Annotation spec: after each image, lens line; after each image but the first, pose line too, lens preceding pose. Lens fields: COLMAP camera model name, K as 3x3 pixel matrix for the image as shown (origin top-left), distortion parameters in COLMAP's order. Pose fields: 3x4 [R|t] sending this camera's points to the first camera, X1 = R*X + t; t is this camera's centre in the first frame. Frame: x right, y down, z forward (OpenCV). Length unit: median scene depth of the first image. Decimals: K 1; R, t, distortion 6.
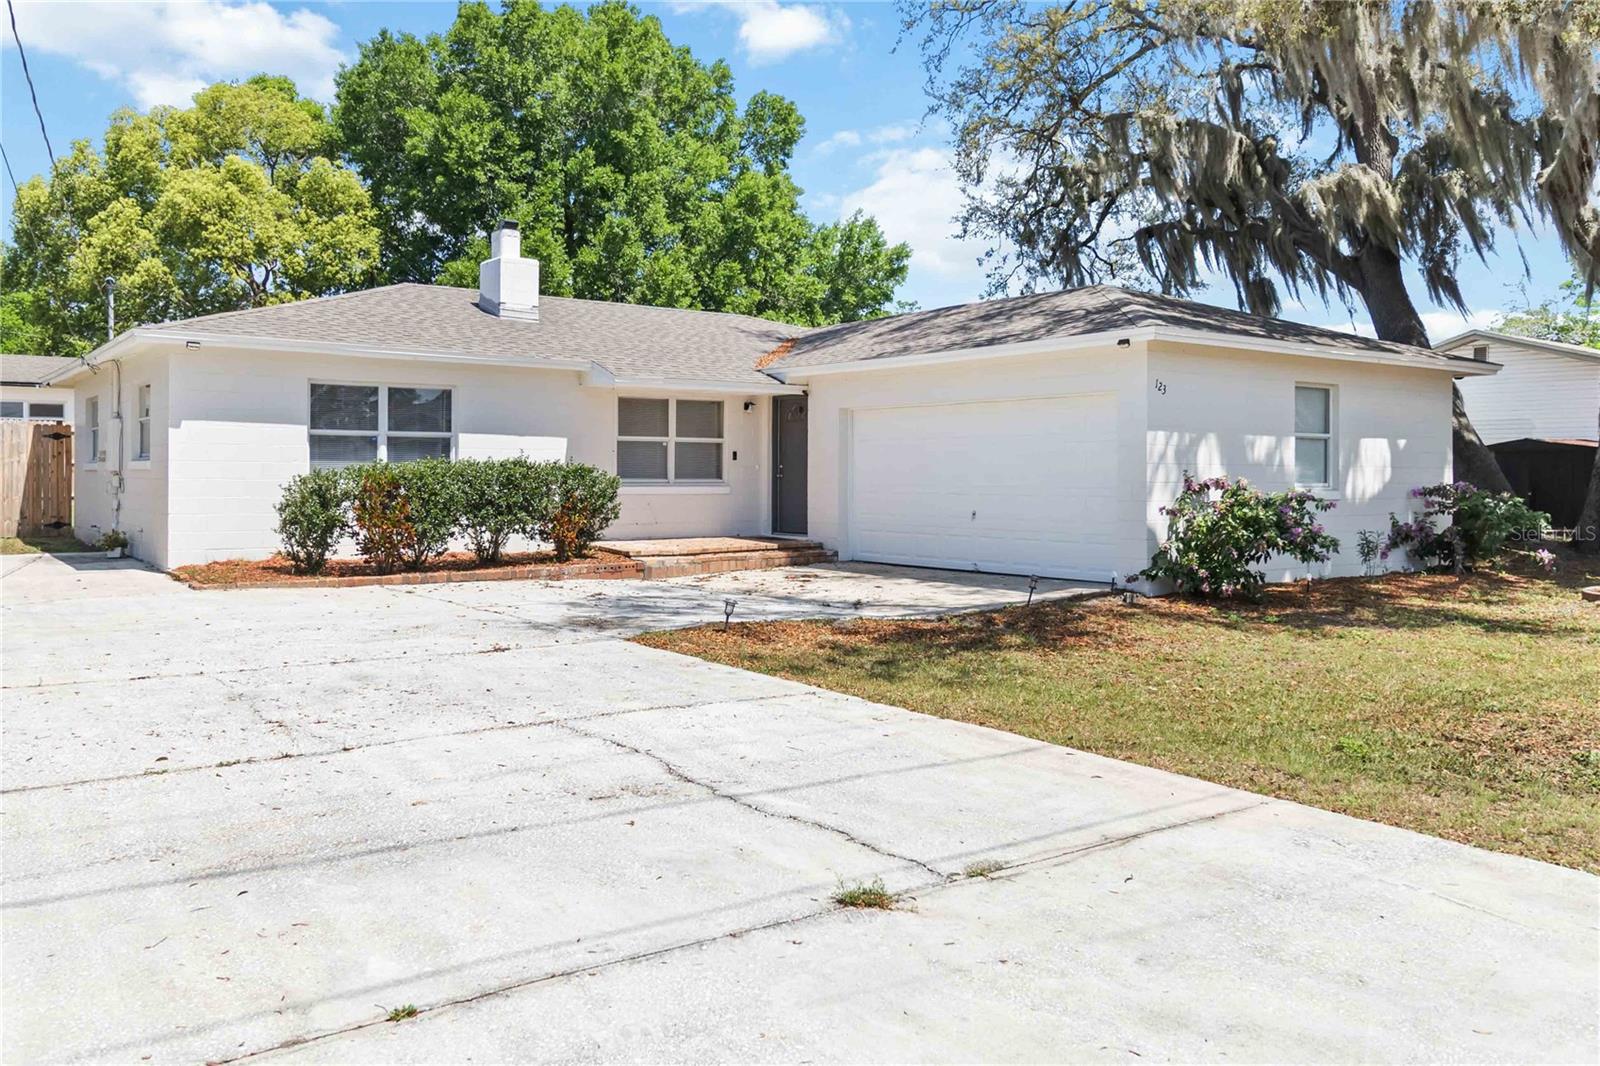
lens RADIAL K [[1227.4, 0, 799.3], [0, 1227.4, 490.6], [0, 0, 1]] dist [0.003905, -0.001563]
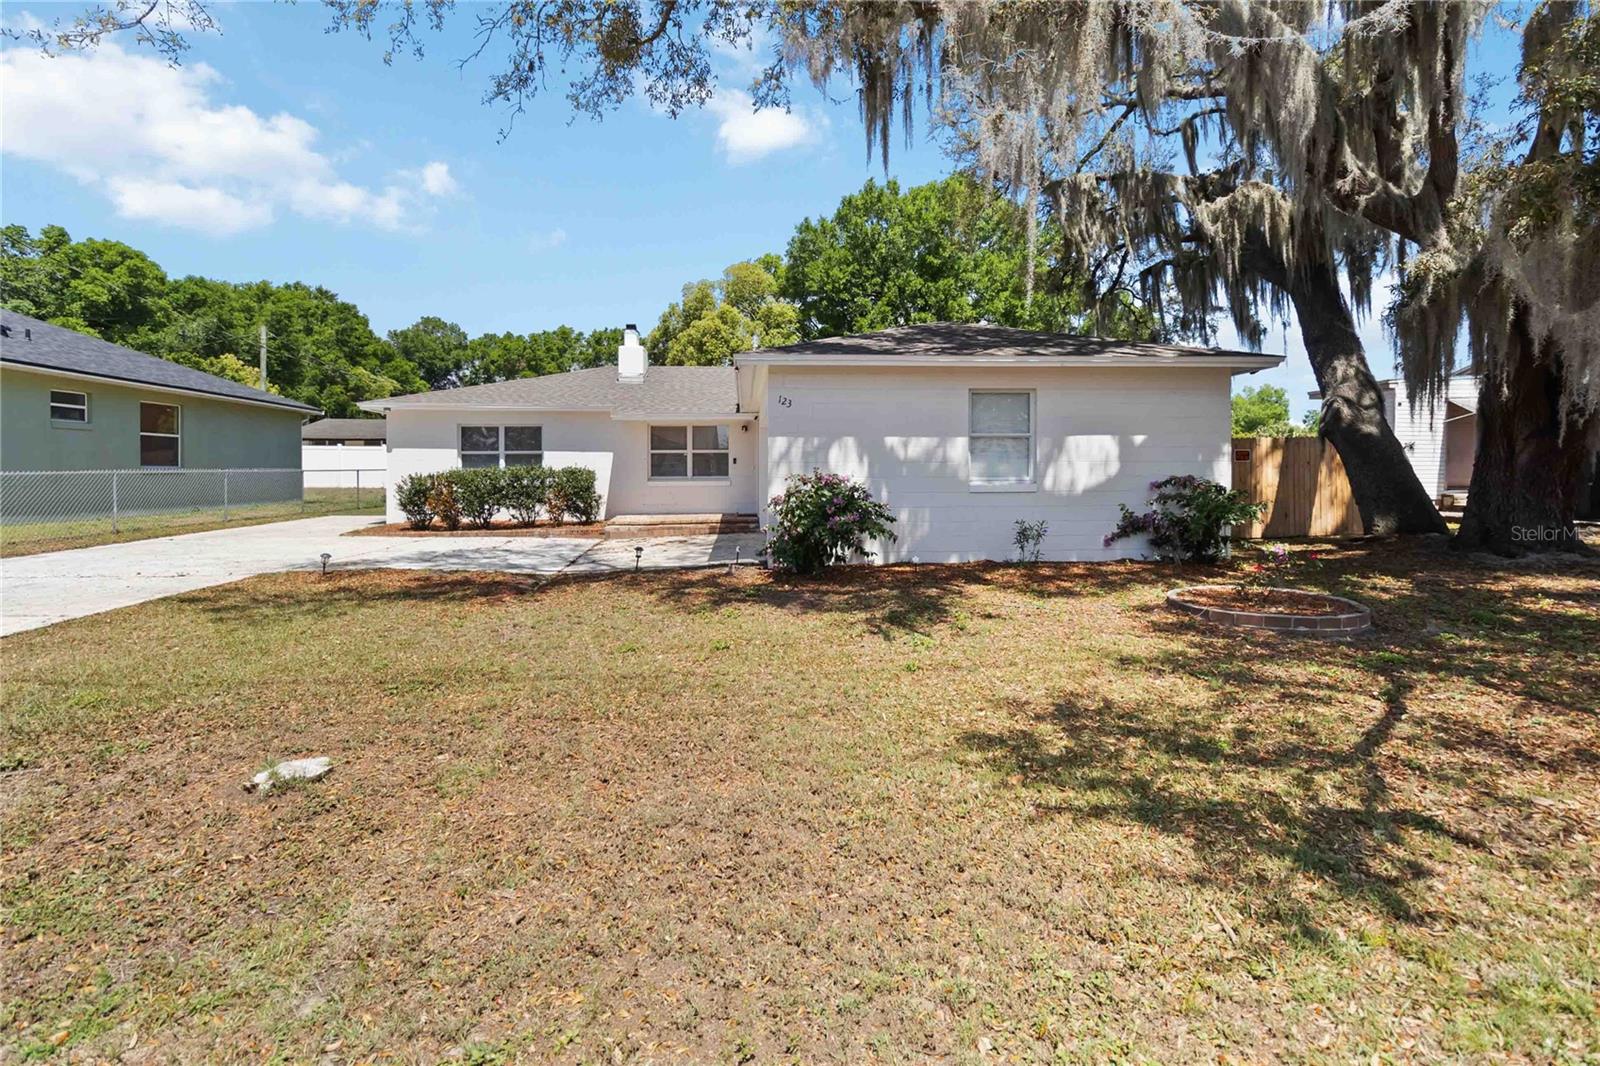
lens RADIAL K [[726.1, 0, 792.4], [0, 726.1, 483.3], [0, 0, 1]] dist [0.002957, 0.000209]
pose [[0.849755, -0.002312, -0.527173, 0.571727], [0.003274, 0.999994, 0.000891, -0.001067], [0.527168, -0.002483, 0.849758, 0.316071]]
